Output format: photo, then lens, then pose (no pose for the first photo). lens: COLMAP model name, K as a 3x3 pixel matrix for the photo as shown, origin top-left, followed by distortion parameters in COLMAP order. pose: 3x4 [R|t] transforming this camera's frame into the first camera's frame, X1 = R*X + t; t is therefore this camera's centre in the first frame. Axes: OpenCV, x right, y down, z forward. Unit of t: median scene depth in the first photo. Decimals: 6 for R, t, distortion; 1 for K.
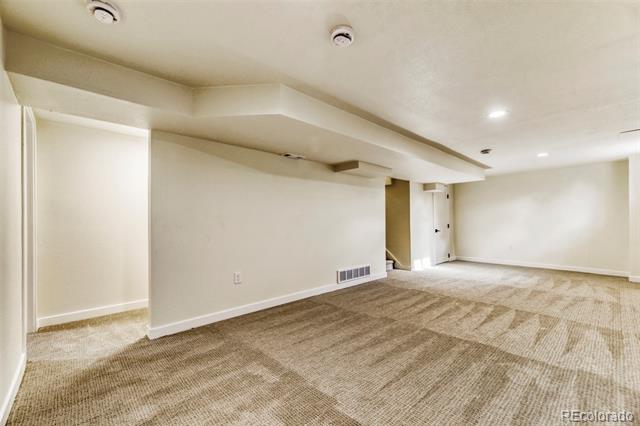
lens RADIAL K [[261.9, 0, 320.5], [0, 261.9, 216.5], [0, 0, 1]] dist [0.000345, -0.000010]
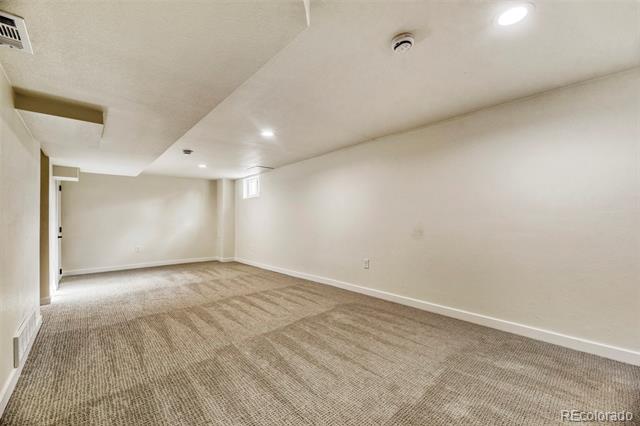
lens RADIAL K [[261.9, 0, 320.5], [0, 261.9, 216.5], [0, 0, 1]] dist [0.000345, -0.000010]
pose [[0.024233, 0.014255, 0.999605, -0.496953], [-0.012047, 0.999830, -0.013966, 0.006442], [-0.999634, -0.011704, 0.024401, 0.677834]]
